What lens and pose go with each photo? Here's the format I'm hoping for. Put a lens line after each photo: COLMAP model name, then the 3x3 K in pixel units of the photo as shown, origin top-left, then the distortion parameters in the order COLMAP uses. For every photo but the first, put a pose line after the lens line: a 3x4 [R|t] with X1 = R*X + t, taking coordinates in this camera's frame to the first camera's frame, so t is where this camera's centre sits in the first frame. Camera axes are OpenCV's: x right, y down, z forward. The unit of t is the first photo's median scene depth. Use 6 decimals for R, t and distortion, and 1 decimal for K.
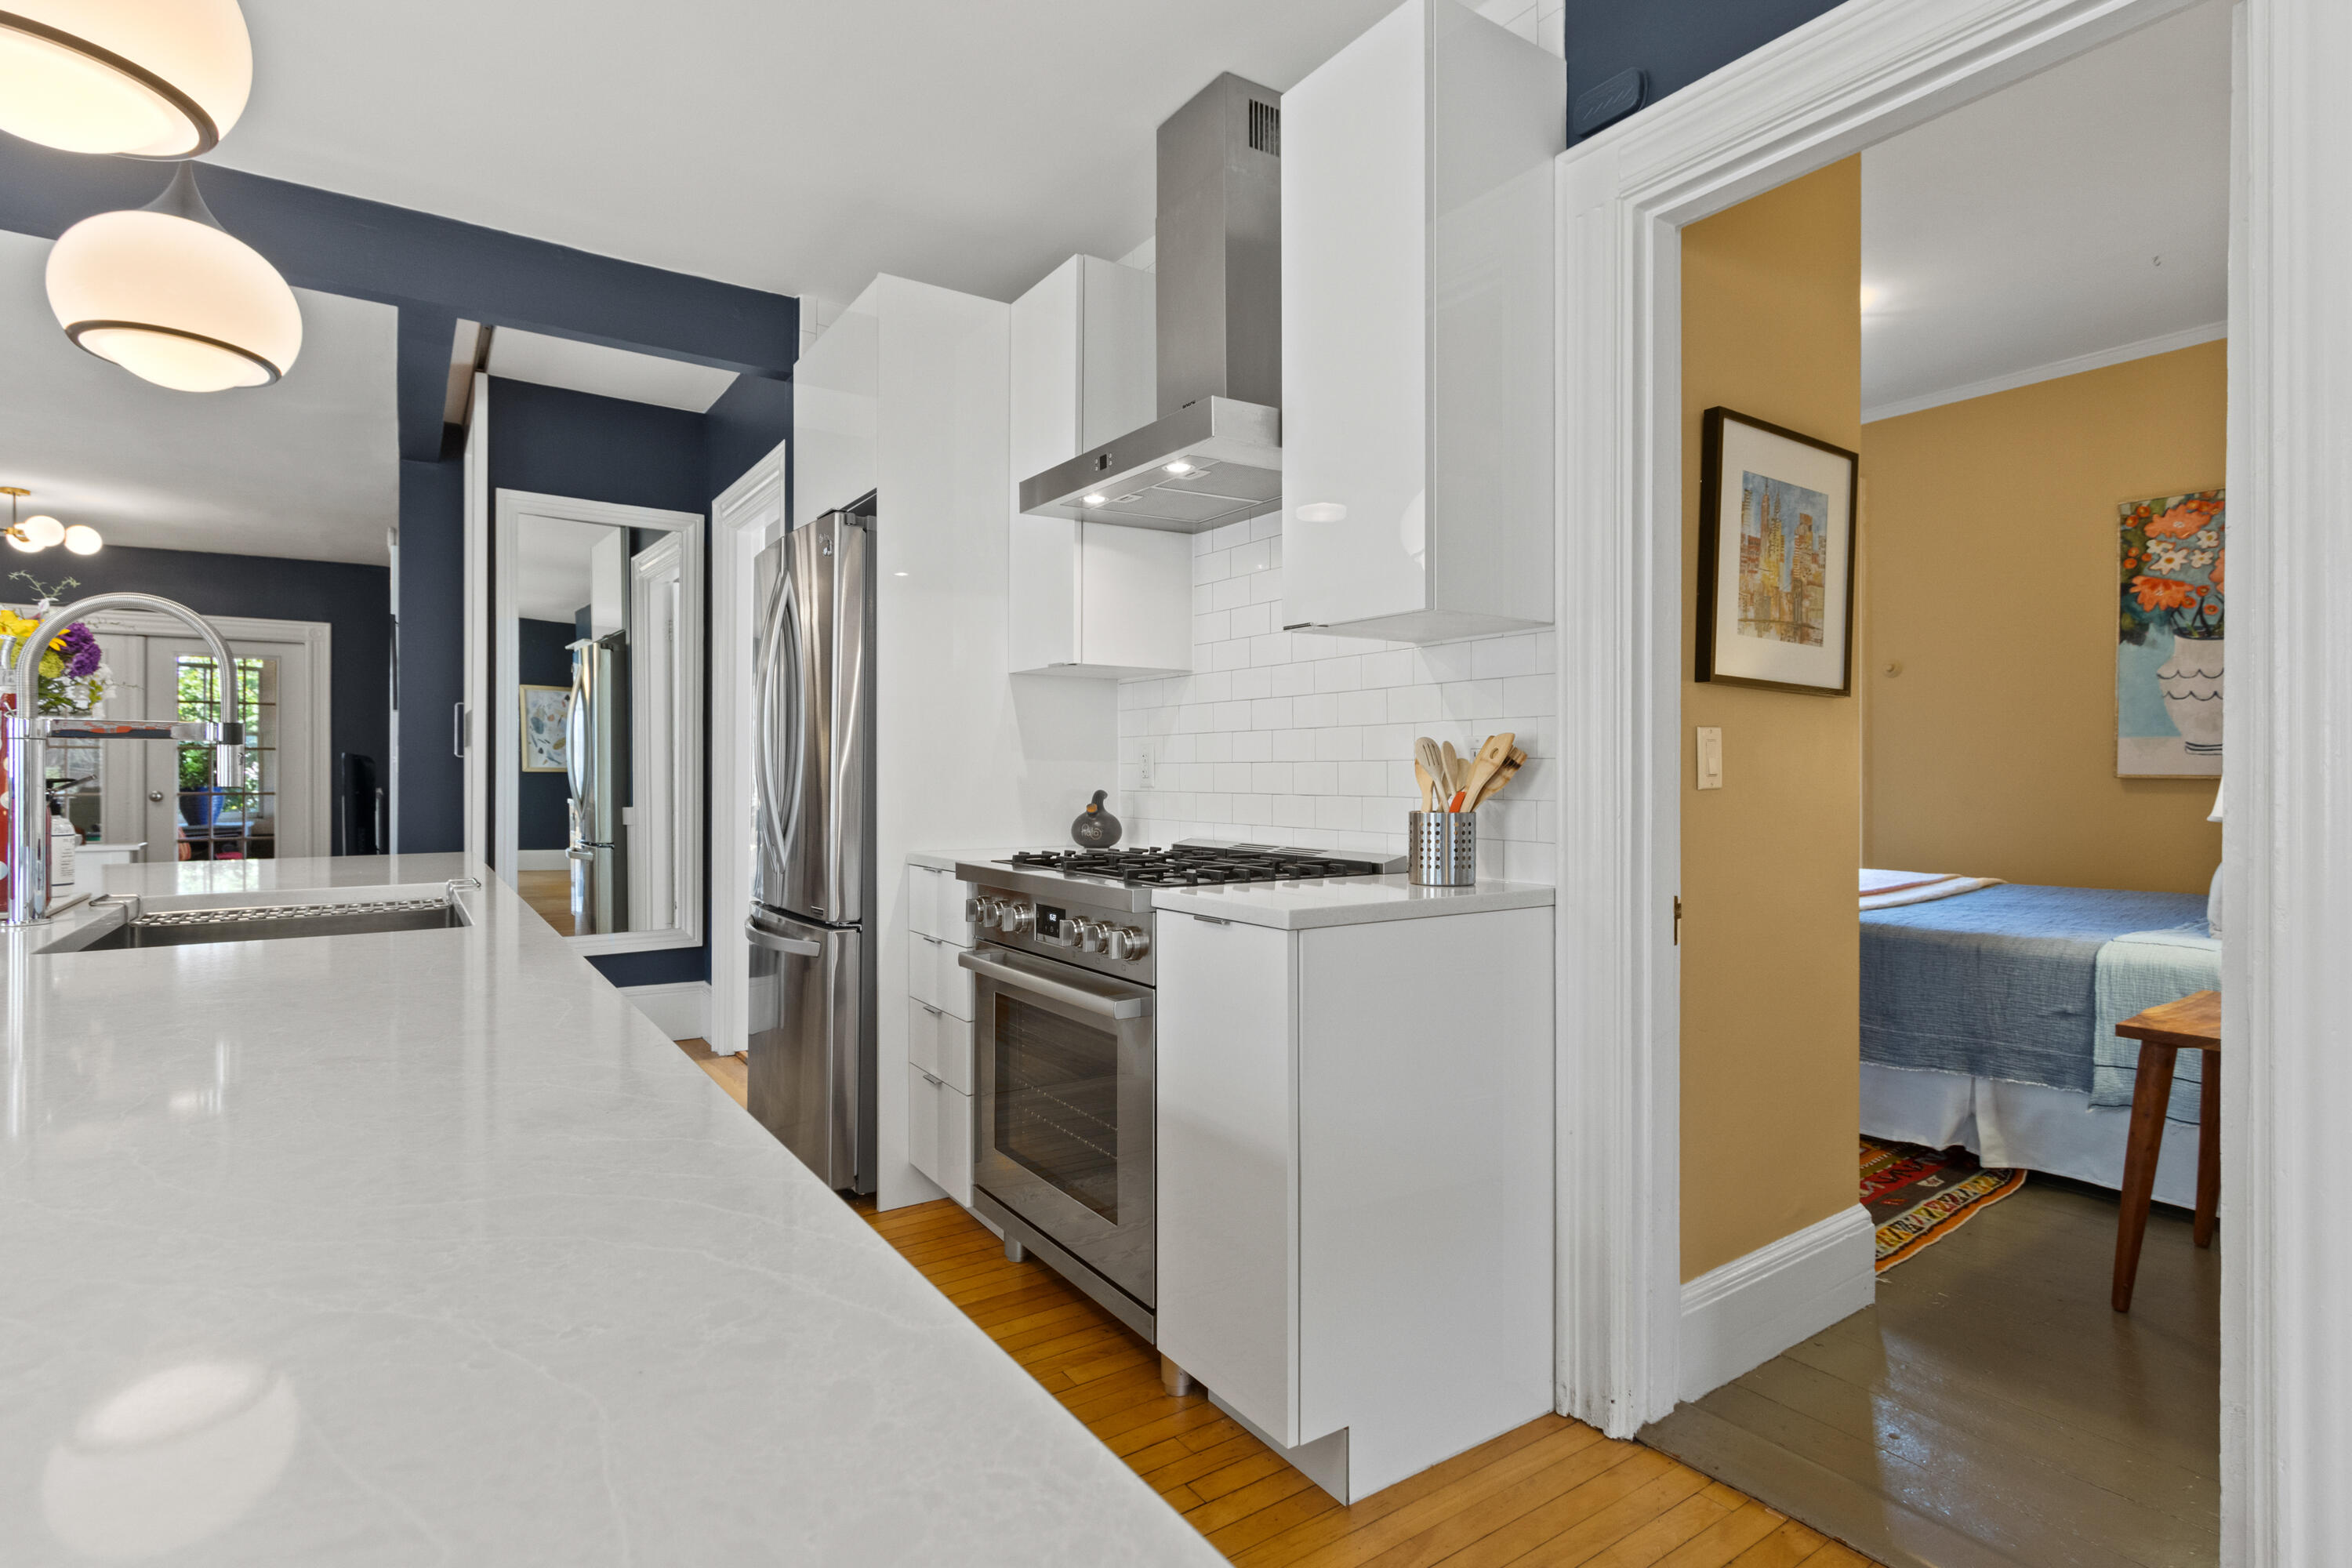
lens RADIAL K [[1113.1, 0, 1175.7], [0, 1113.1, 786.5], [0, 0, 1]] dist [0.001361, -0.002386]
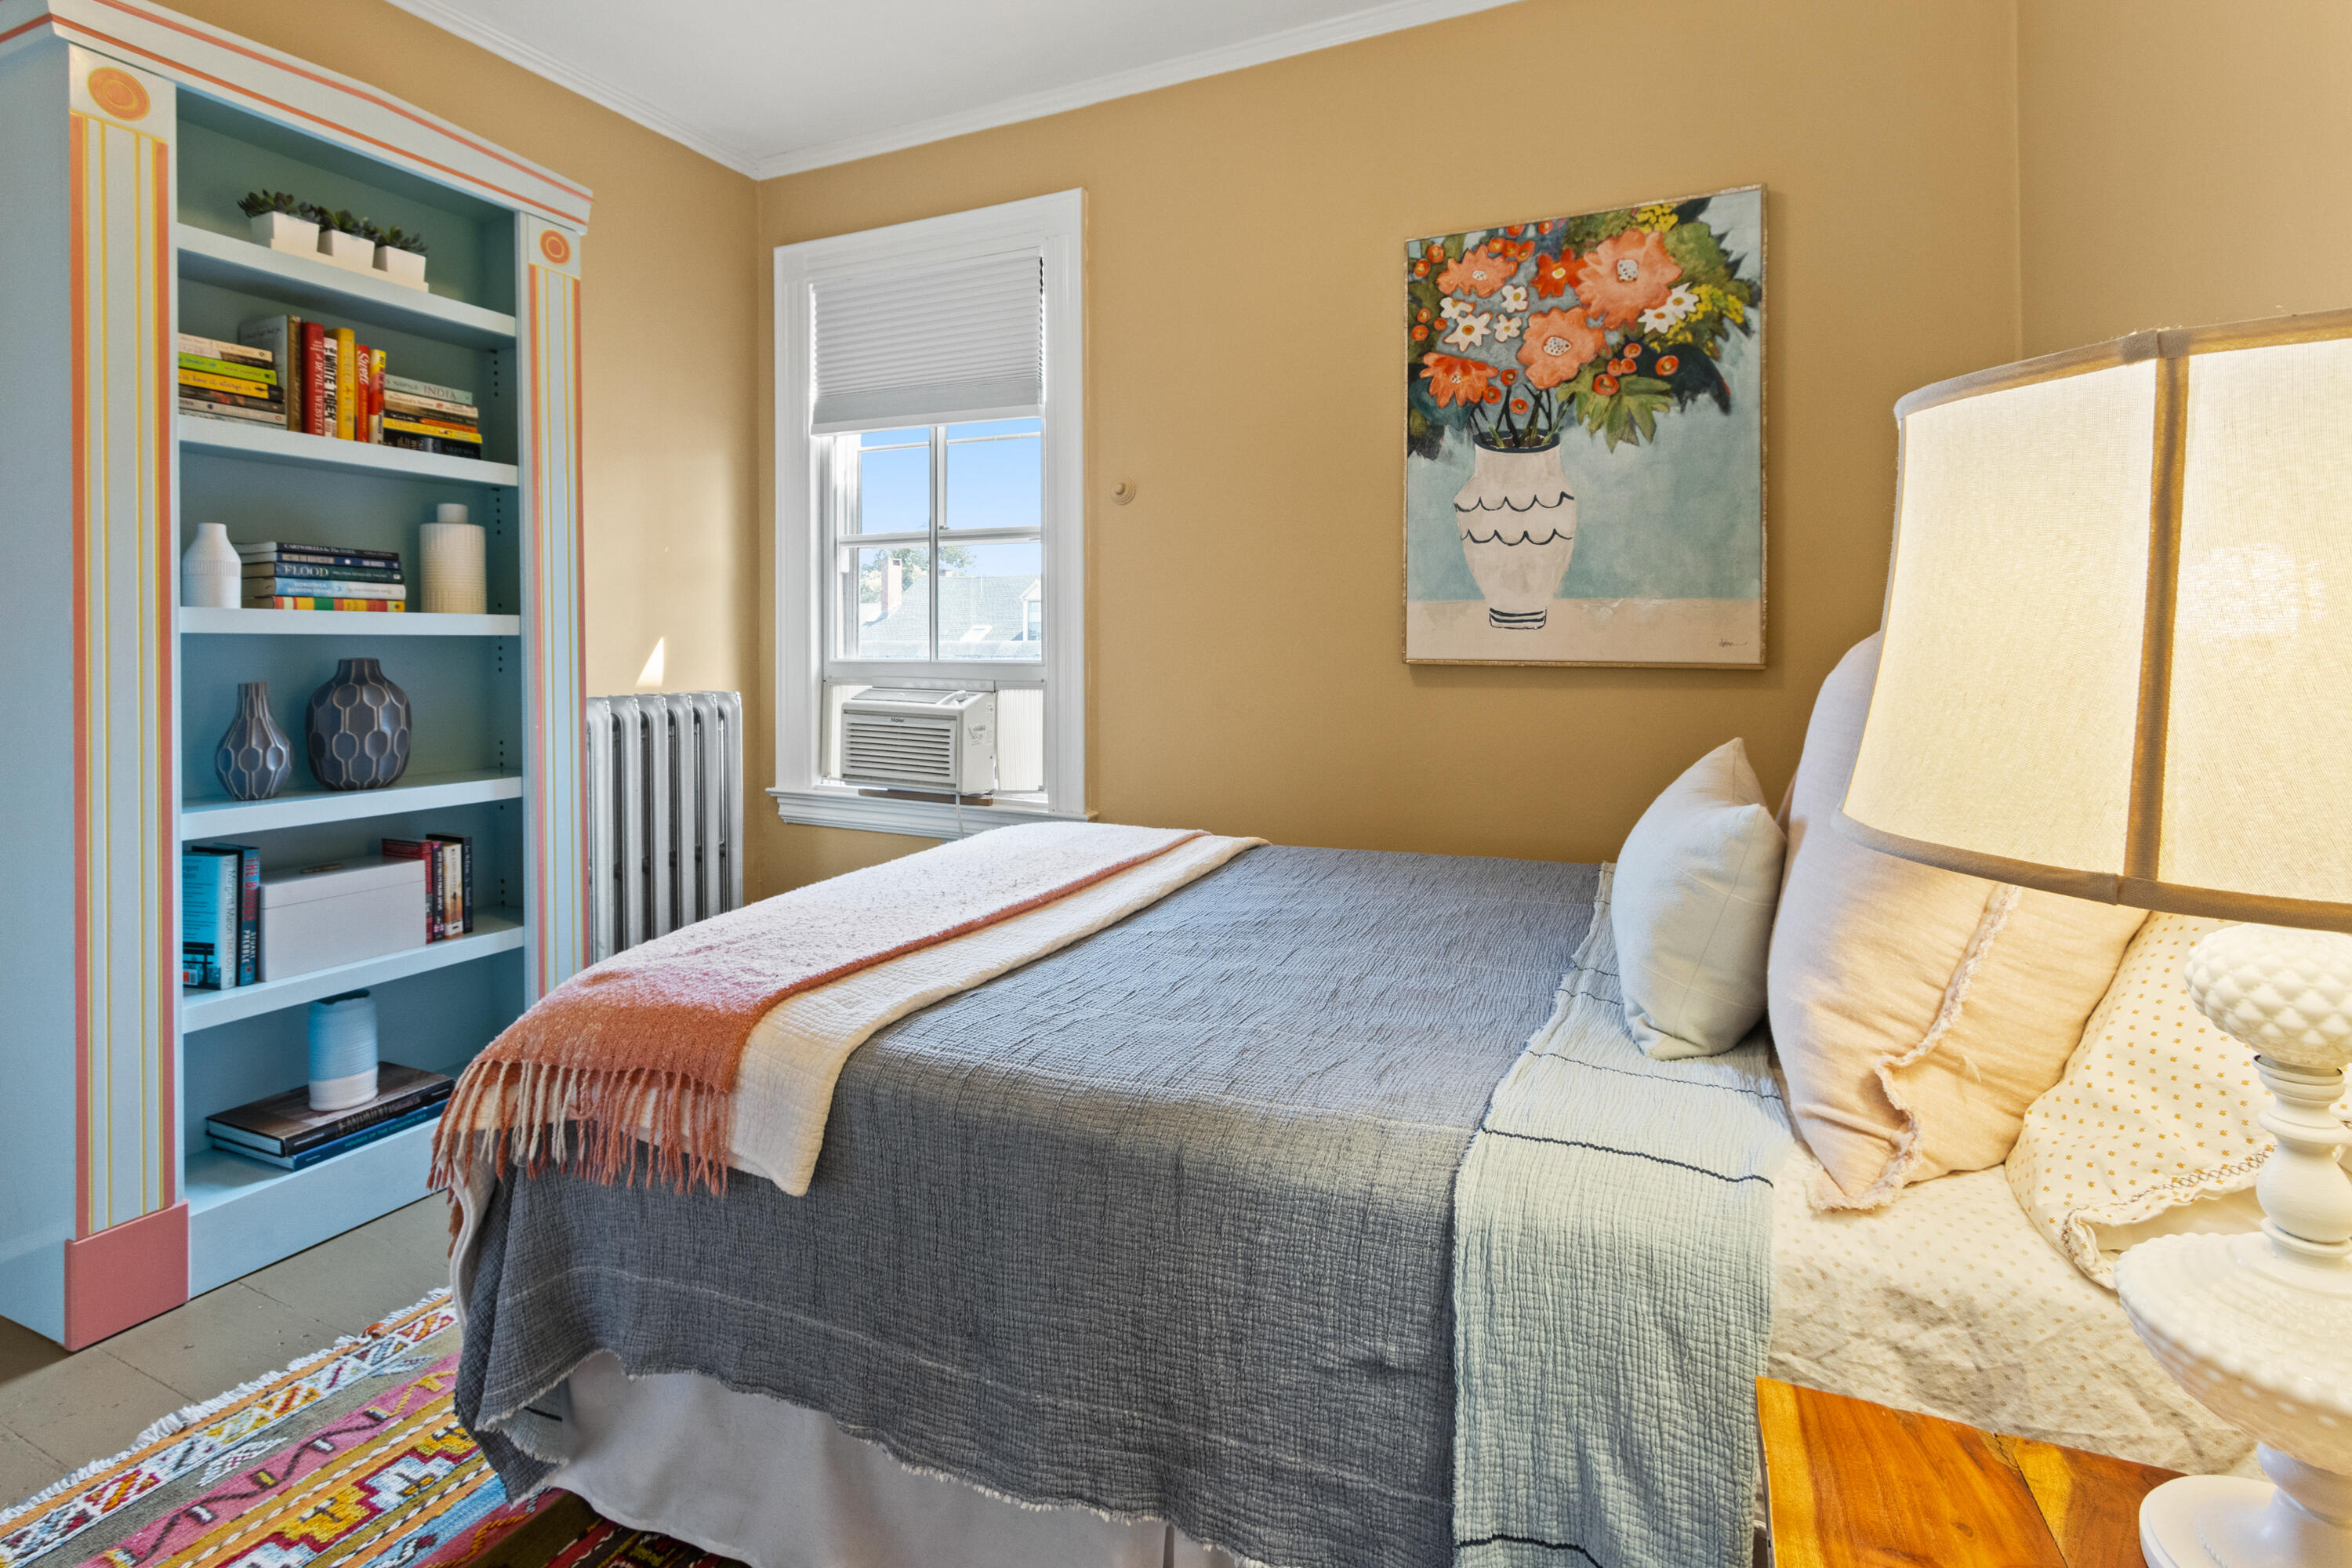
lens RADIAL K [[1113.1, 0, 1163.3], [0, 1113.1, 659.5], [0, 0, 1]] dist [0.001361, -0.002386]
pose [[0.861098, 0.001749, 0.508436, 0.411464], [0.002620, 0.999966, -0.007877, -0.005929], [-0.508432, 0.008115, 0.861064, 0.534749]]
